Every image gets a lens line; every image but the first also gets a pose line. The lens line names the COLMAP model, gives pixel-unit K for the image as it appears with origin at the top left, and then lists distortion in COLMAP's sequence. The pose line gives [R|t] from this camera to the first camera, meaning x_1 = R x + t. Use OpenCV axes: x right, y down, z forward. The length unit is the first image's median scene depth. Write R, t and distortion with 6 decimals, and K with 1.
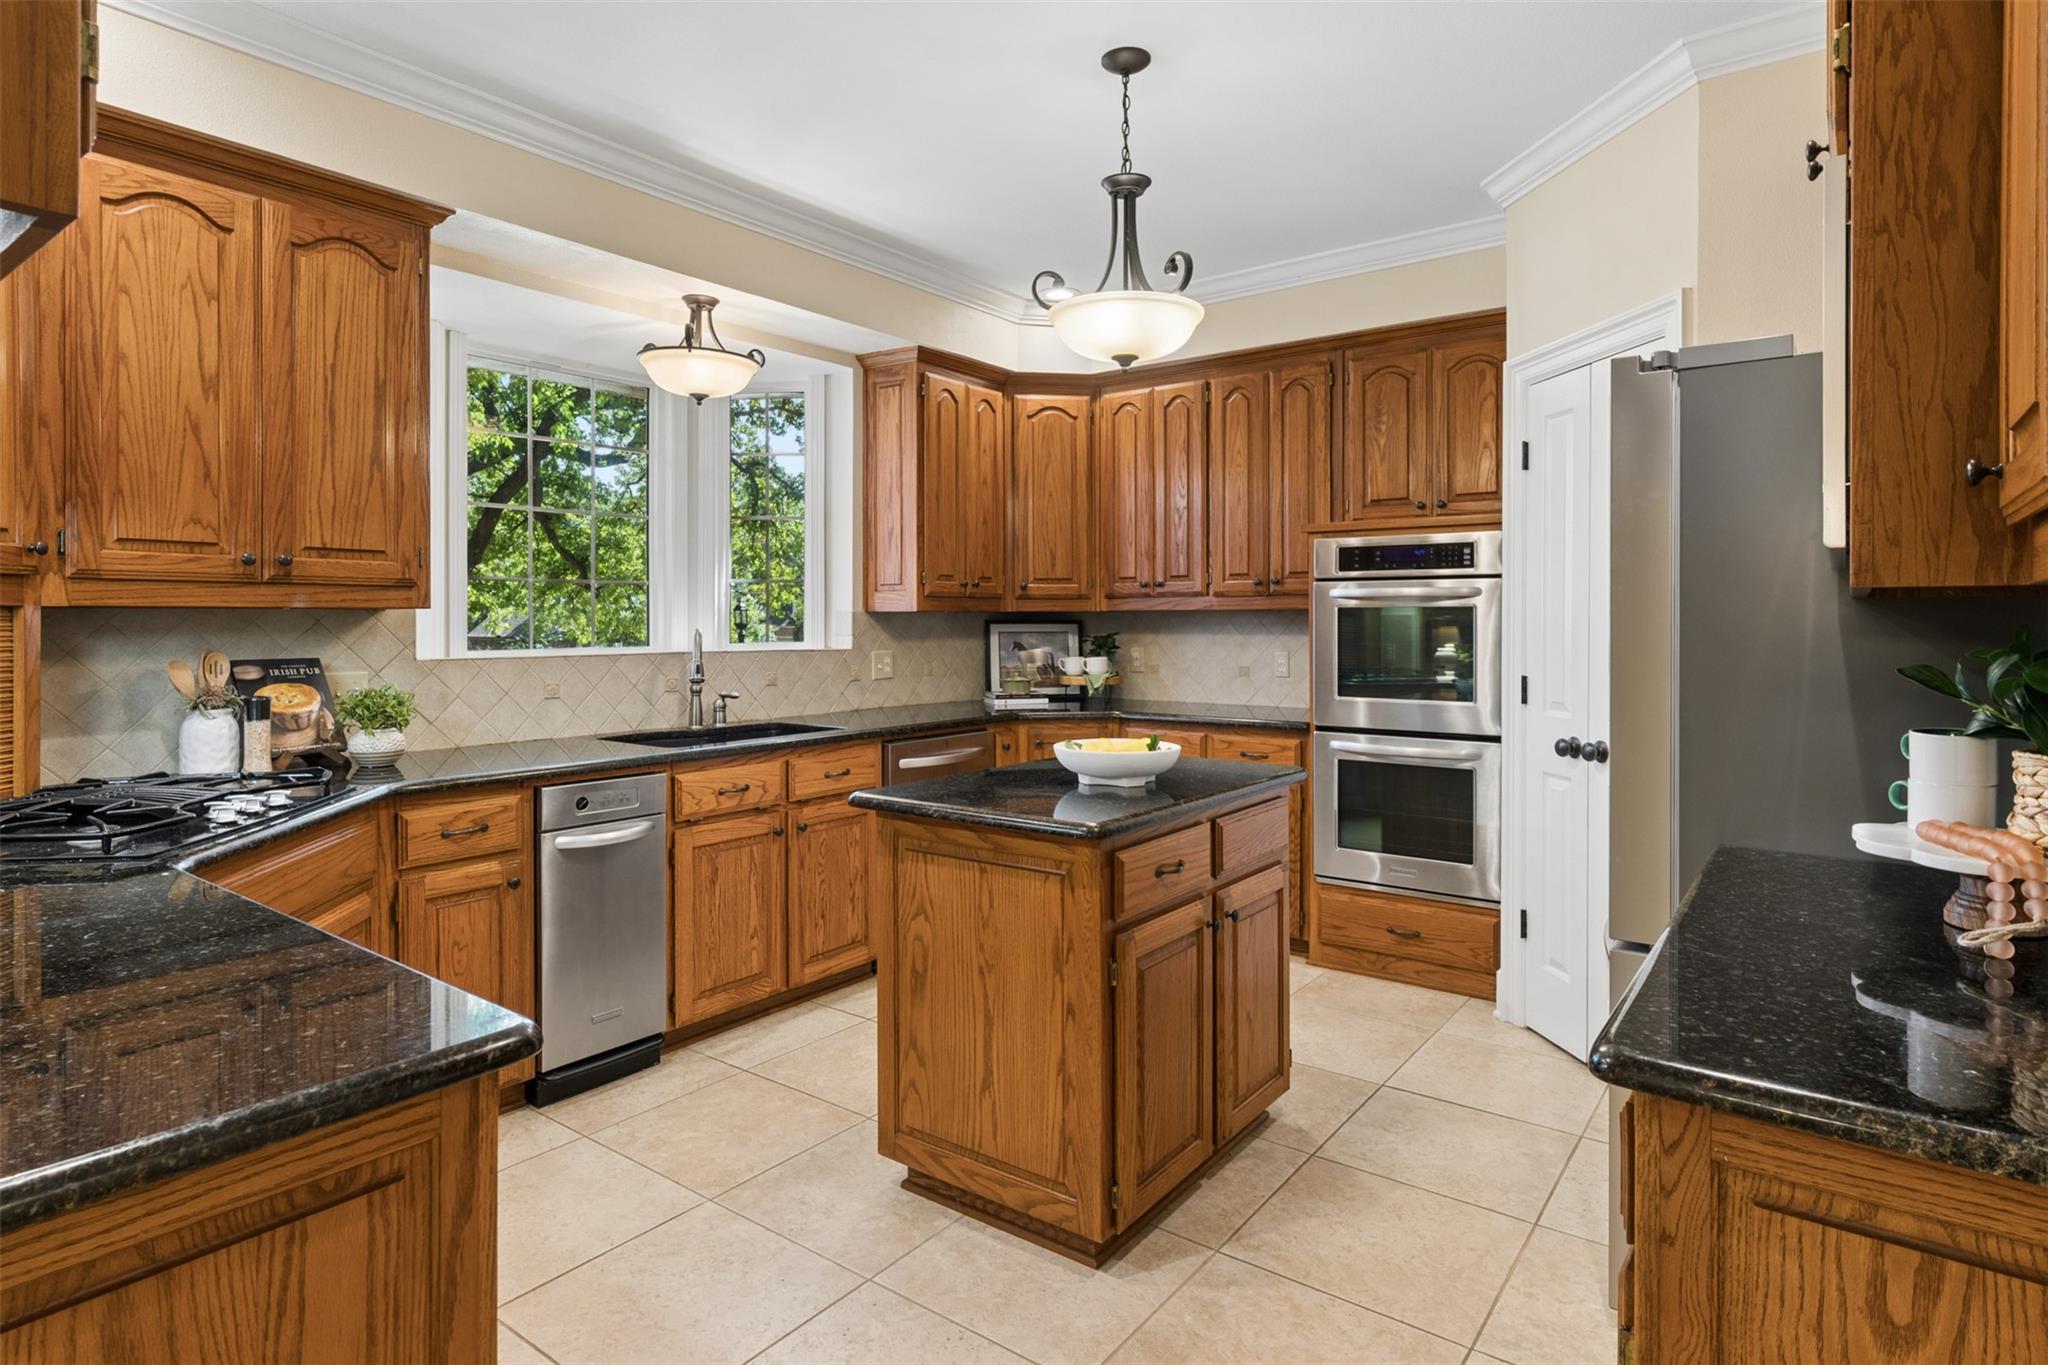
lens RADIAL K [[1091.9, 0, 1017.1], [0, 1091.9, 646.0], [0, 0, 1]] dist [-0.001801, 0.000465]
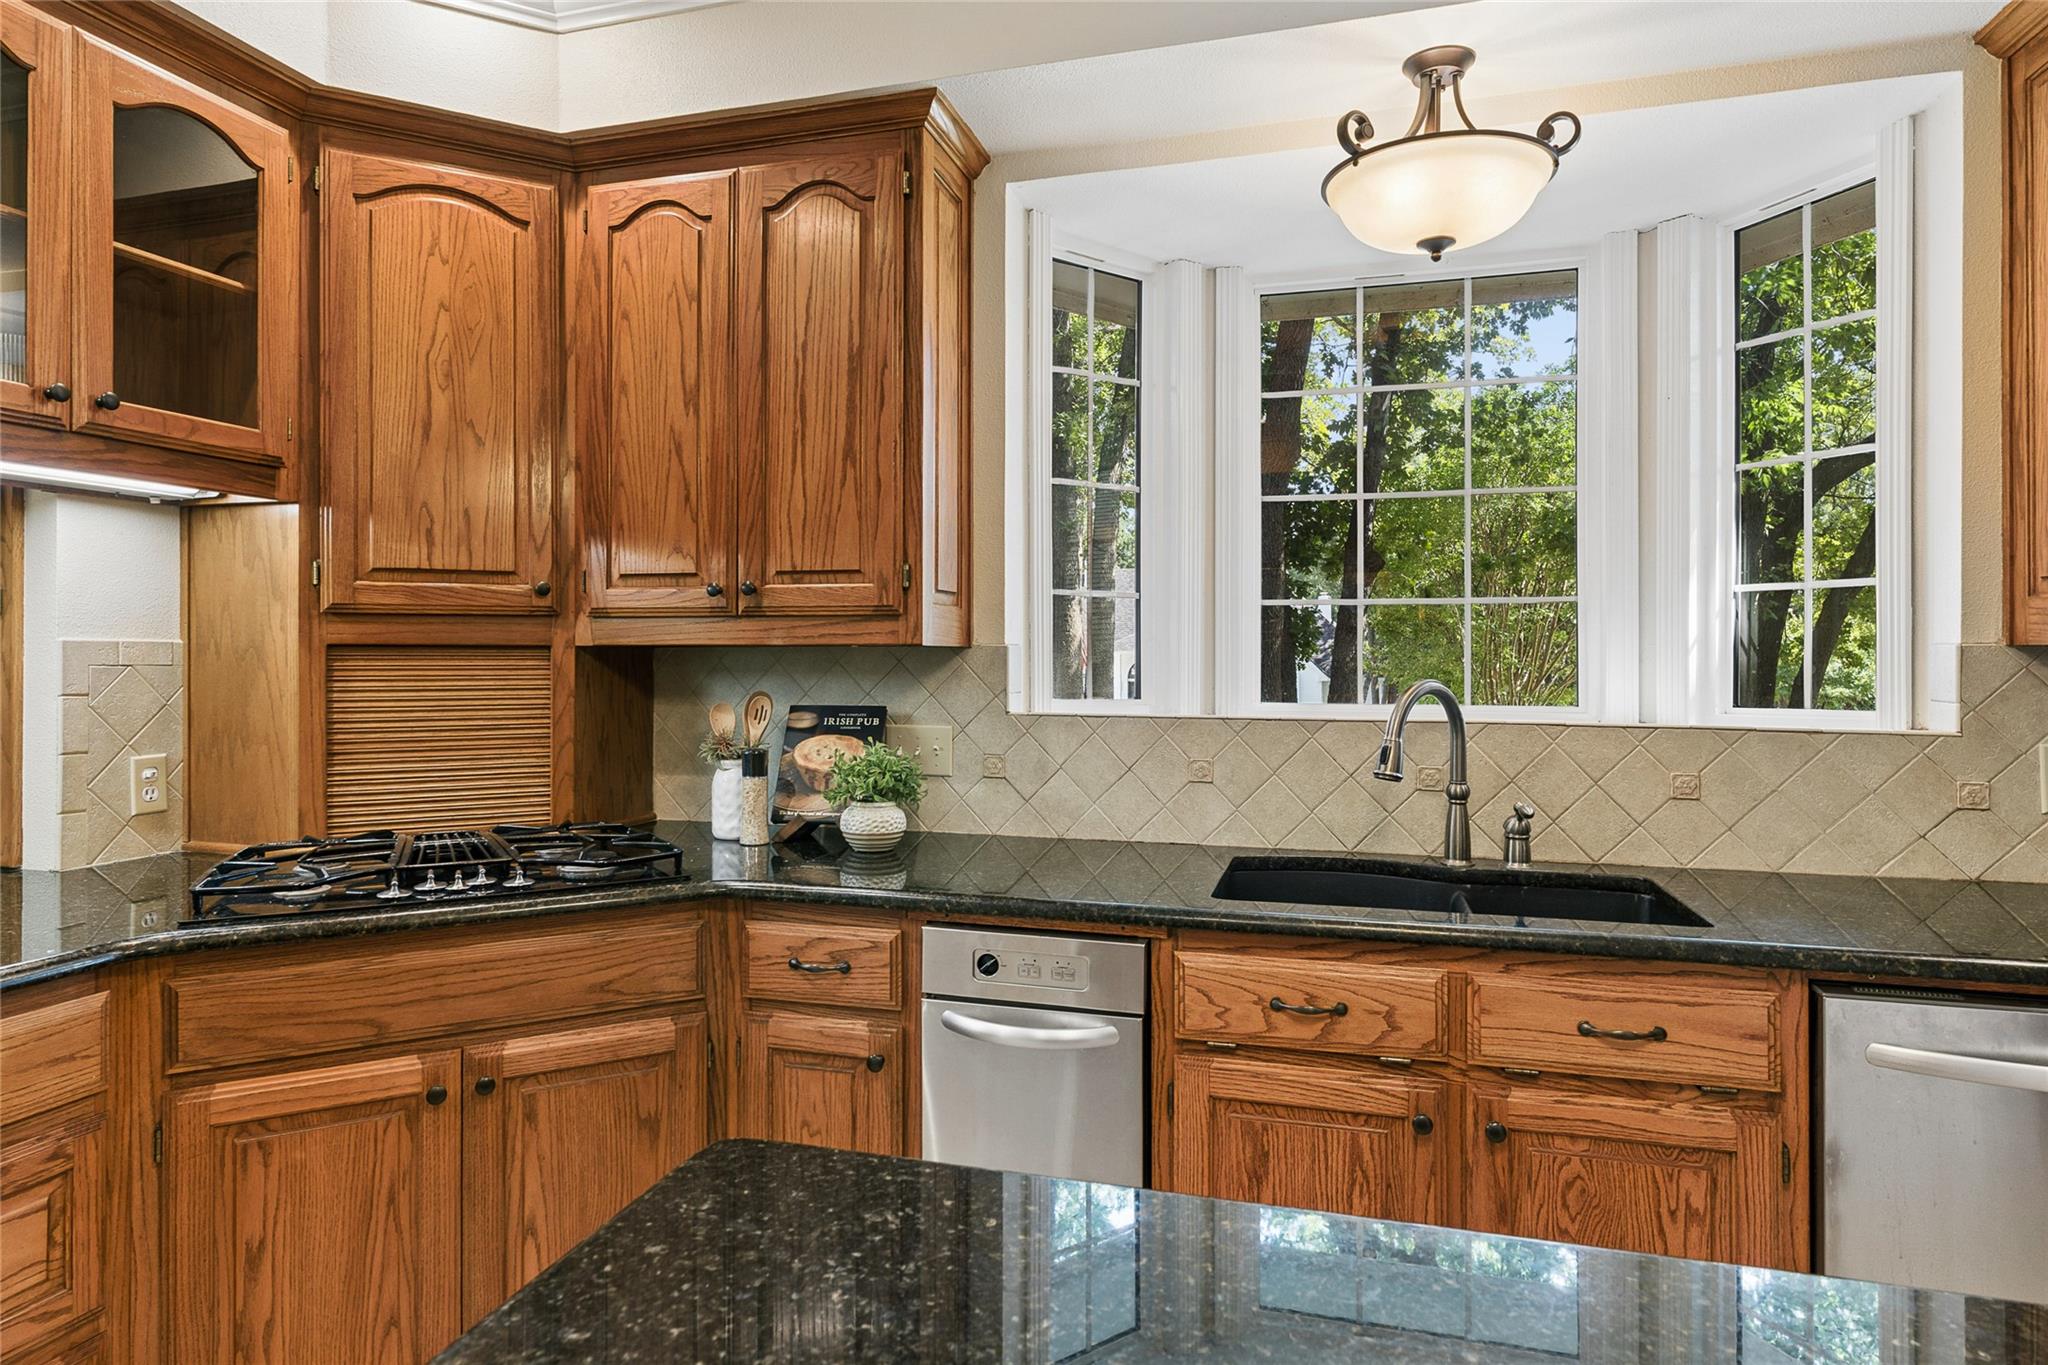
lens RADIAL K [[1154.2, 0, 1001.1], [0, 1154.2, 655.9], [0, 0, 1]] dist [-0.003864, 0.002167]
pose [[0.364974, 0.000628, -0.931017, 0.172404], [-0.025813, 0.999622, -0.009445, -0.018149], [0.930660, 0.027480, 0.364853, 0.659496]]
